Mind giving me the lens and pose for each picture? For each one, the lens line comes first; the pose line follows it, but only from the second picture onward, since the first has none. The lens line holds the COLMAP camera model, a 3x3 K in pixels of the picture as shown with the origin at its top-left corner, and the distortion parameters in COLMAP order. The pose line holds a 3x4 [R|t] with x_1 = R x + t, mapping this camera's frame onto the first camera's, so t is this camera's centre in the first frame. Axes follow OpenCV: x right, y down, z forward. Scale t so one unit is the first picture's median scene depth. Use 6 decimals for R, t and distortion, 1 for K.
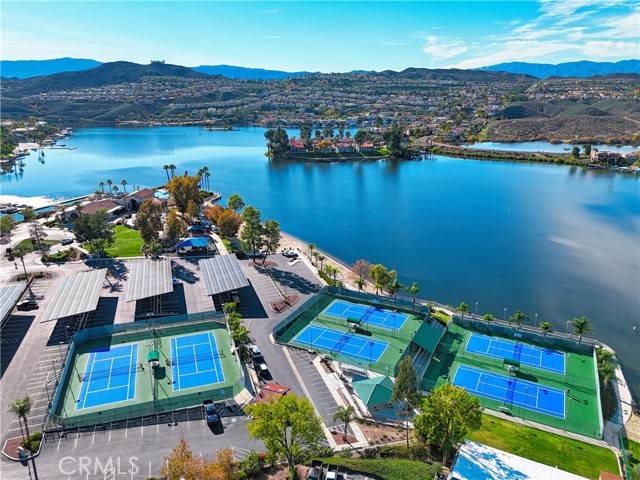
lens RADIAL K [[469.9, 0, 304.2], [0, 469.9, 255.6], [0, 0, 1]] dist [0.063532, -0.051737]
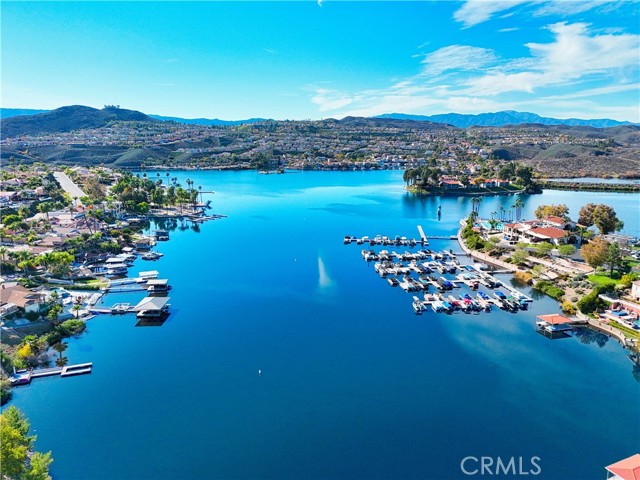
lens RADIAL K [[469.9, 0, 321.9], [0, 469.9, 248.4], [0, 0, 1]] dist [0.063532, -0.051737]
pose [[0.968638, -0.055493, 0.242199, -0.143914], [0.080289, 0.992355, -0.093731, -0.000515], [-0.235146, 0.110237, 0.965688, 0.006102]]
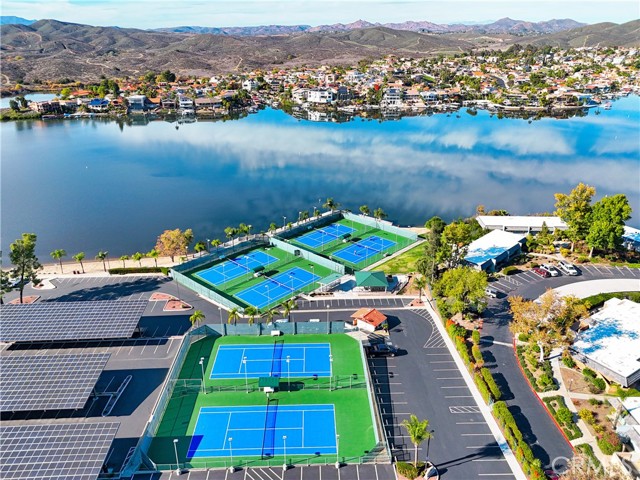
lens RADIAL K [[469.9, 0, 319.9], [0, 469.9, 244.3], [0, 0, 1]] dist [0.063532, -0.051737]
pose [[0.275678, -0.382448, 0.881893, -0.047403], [0.316748, 0.902347, 0.292303, -0.011008], [-0.907564, 0.198757, 0.369896, 0.028896]]
